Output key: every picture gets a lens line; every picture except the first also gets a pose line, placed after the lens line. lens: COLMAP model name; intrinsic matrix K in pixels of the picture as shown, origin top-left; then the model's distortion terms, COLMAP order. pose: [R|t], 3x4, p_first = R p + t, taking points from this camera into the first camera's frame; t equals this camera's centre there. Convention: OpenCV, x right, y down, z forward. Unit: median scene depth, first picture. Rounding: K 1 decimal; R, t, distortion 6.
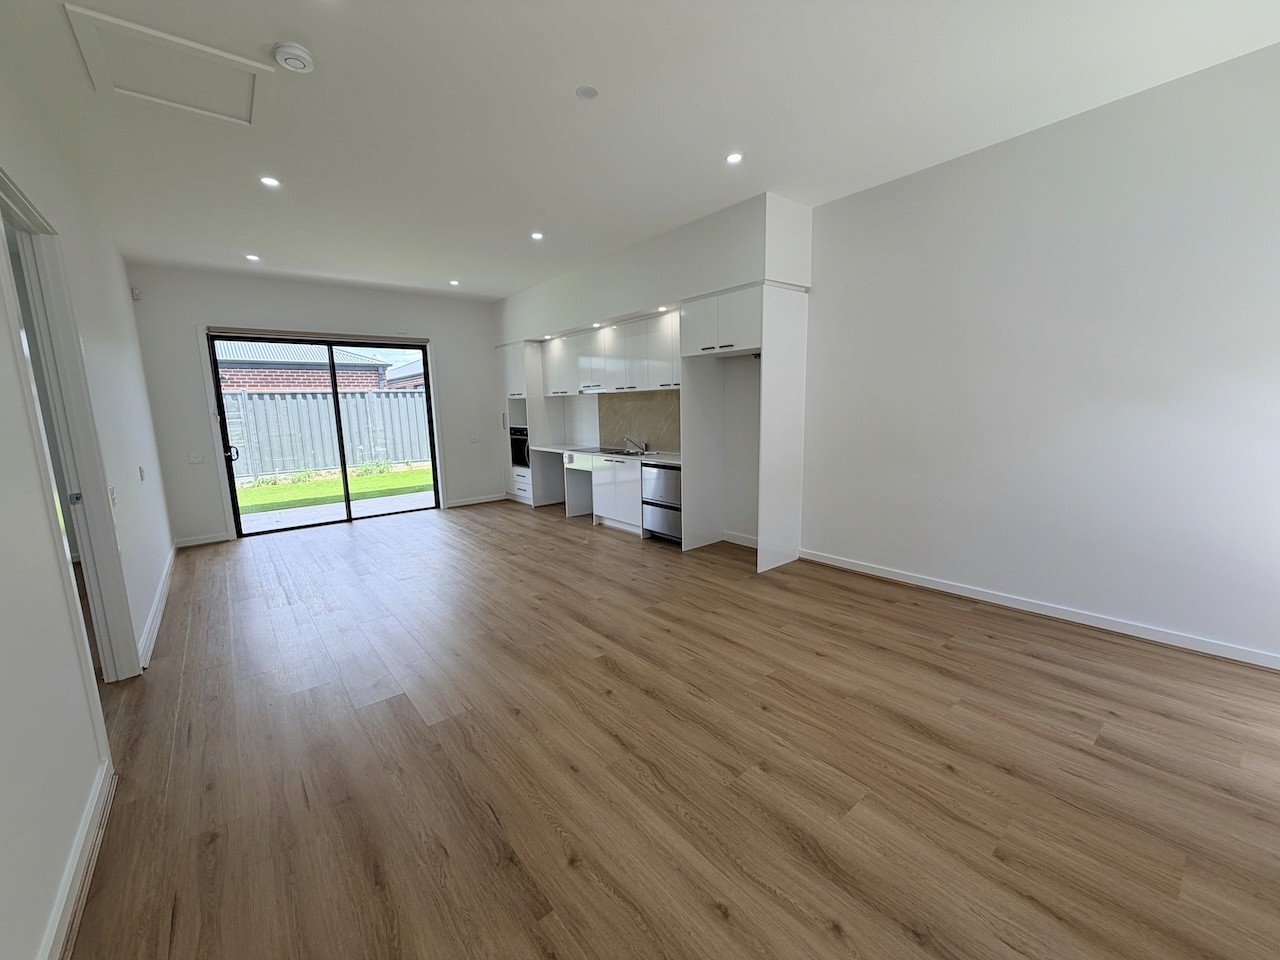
lens RADIAL K [[509.8, 0, 635.4], [0, 509.8, 482.9], [0, 0, 1]] dist [0.000007, 0.000137]
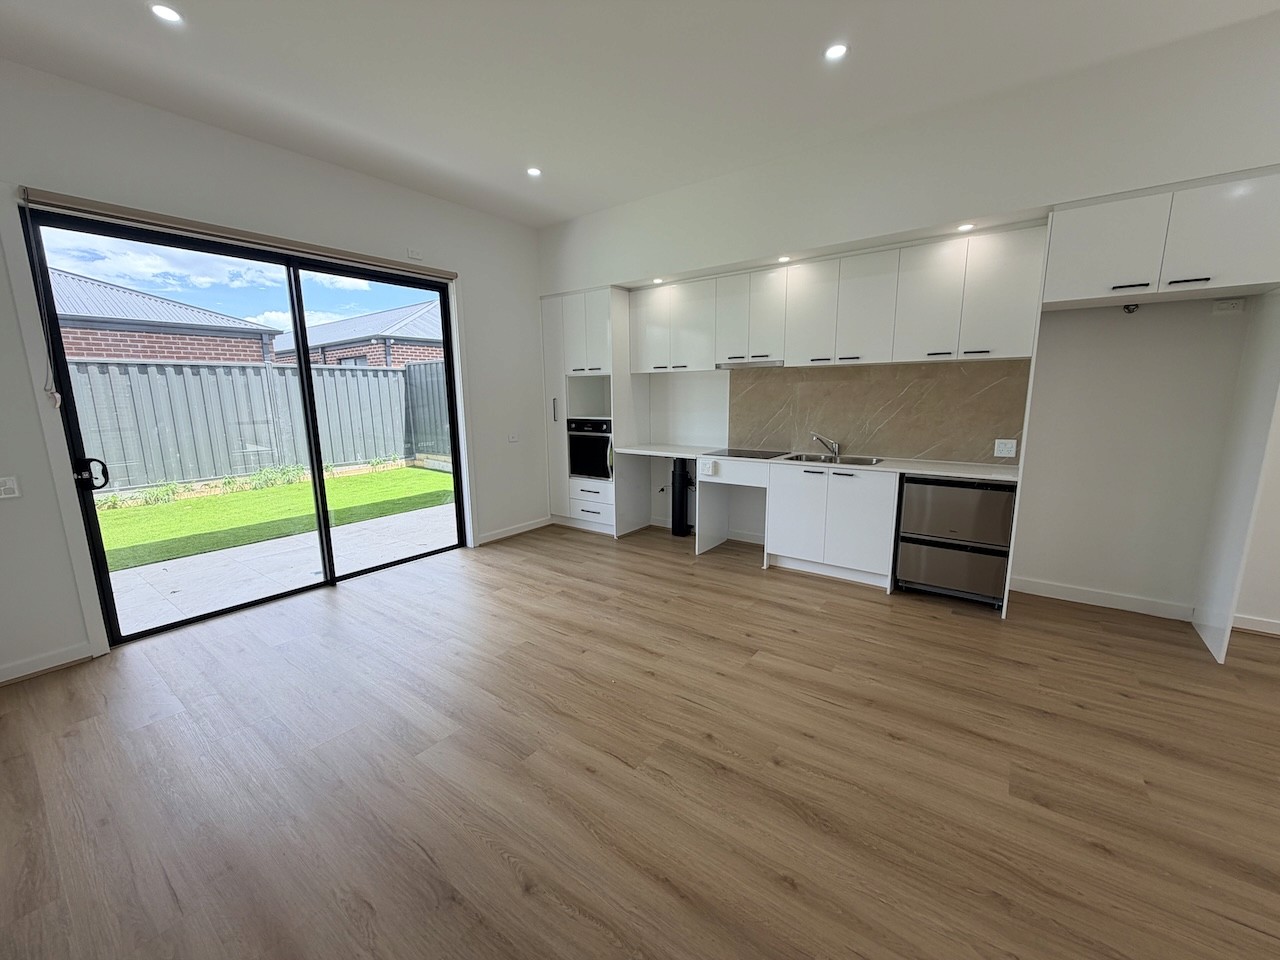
lens RADIAL K [[509.8, 0, 635.4], [0, 509.8, 482.9], [0, 0, 1]] dist [0.000007, 0.000137]
pose [[0.971547, -0.027517, 0.235241, -0.420903], [0.023220, 0.999509, 0.021016, -0.048945], [-0.235704, -0.014956, 0.971710, 0.430072]]
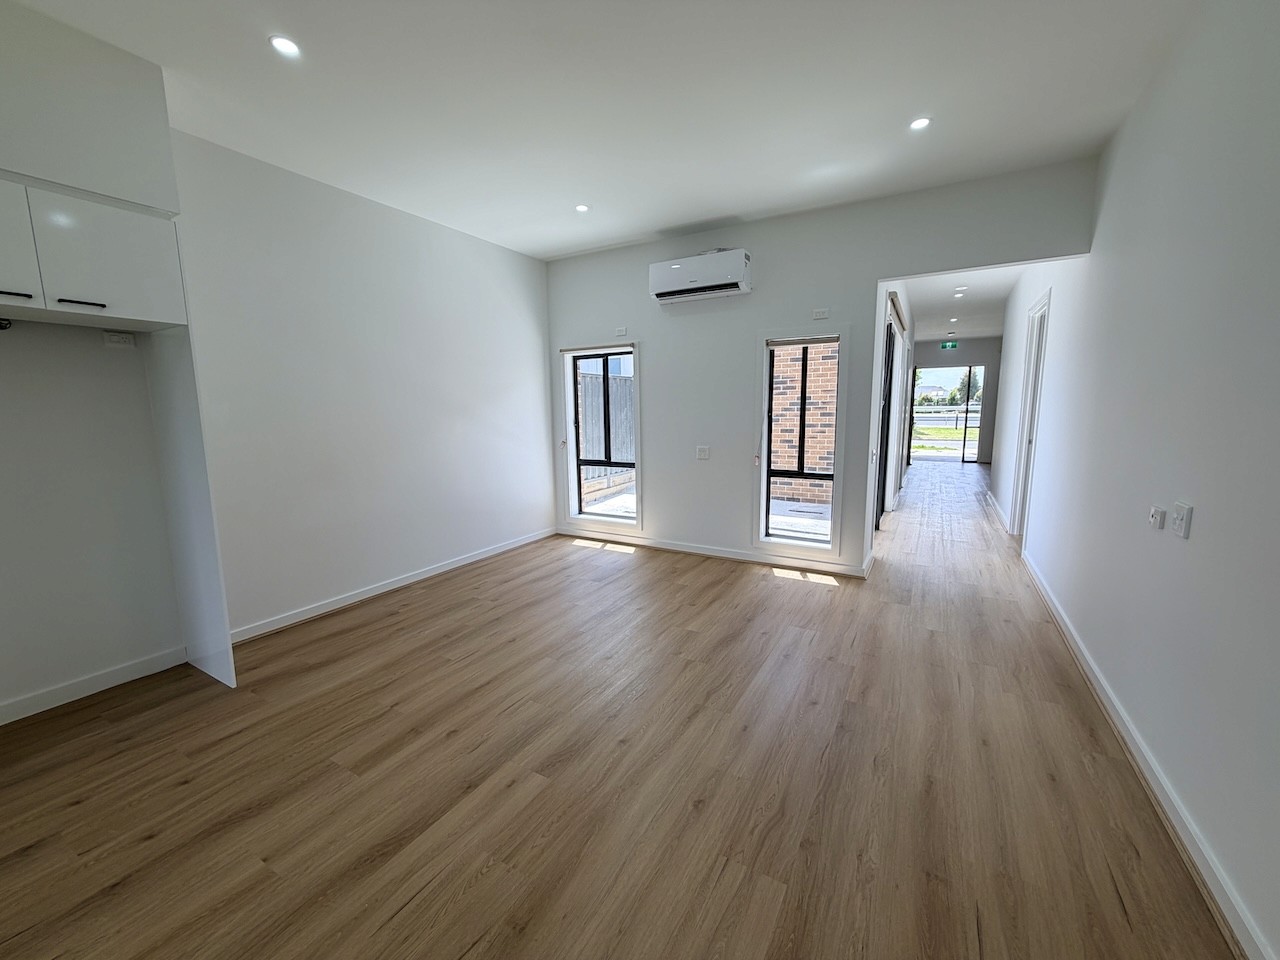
lens RADIAL K [[509.8, 0, 635.4], [0, 509.8, 482.9], [0, 0, 1]] dist [0.000007, 0.000137]
pose [[-0.347402, -0.101600, 0.932196, -0.360861], [0.163706, 0.972275, 0.166977, -0.067951], [-0.923316, 0.210614, -0.321138, 0.514581]]
